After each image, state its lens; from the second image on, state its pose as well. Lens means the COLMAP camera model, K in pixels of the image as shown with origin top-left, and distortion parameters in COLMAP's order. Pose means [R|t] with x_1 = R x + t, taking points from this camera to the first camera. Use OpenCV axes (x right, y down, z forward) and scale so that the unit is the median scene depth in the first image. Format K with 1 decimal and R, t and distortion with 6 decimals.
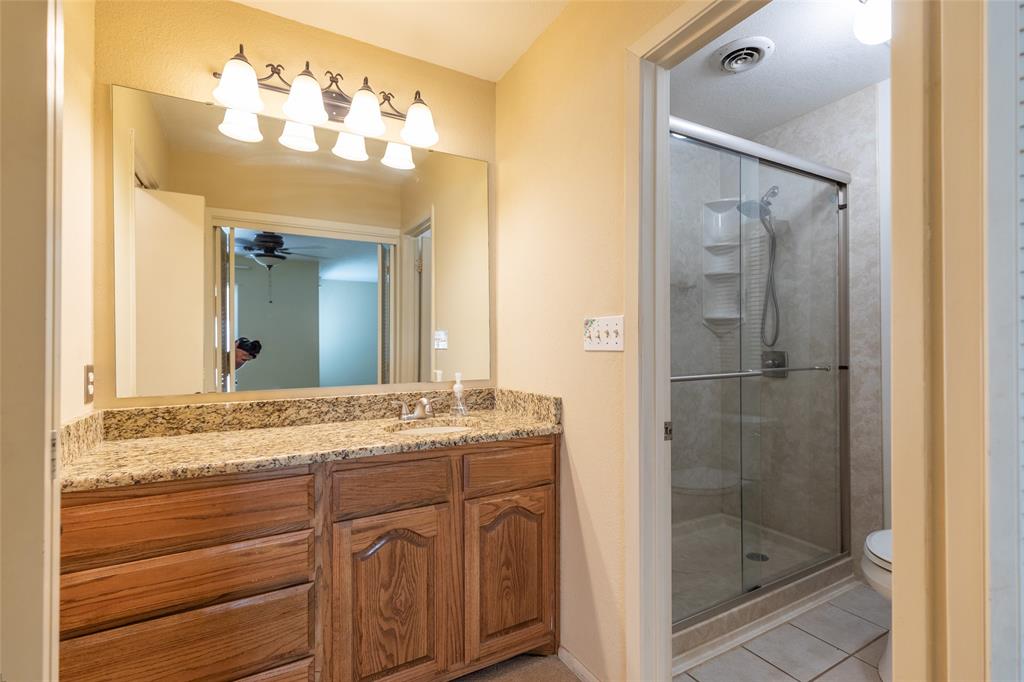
lens RADIAL K [[463.2, 0, 515.3], [0, 463.2, 342.9], [0, 0, 1]] dist [0.004190, 0.000257]
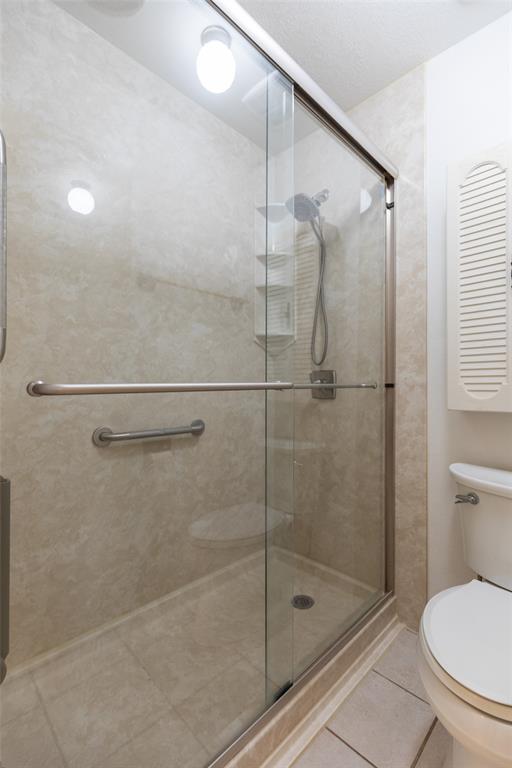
lens RADIAL K [[347.4, 0, 258.7], [0, 347.4, 383.1], [0, 0, 1]] dist [0.004190, 0.000257]
pose [[0.961004, 0.012065, 0.276272, 0.260854], [-0.010247, 0.999915, -0.008023, 0.052979], [-0.276345, 0.004879, 0.961046, 0.397175]]
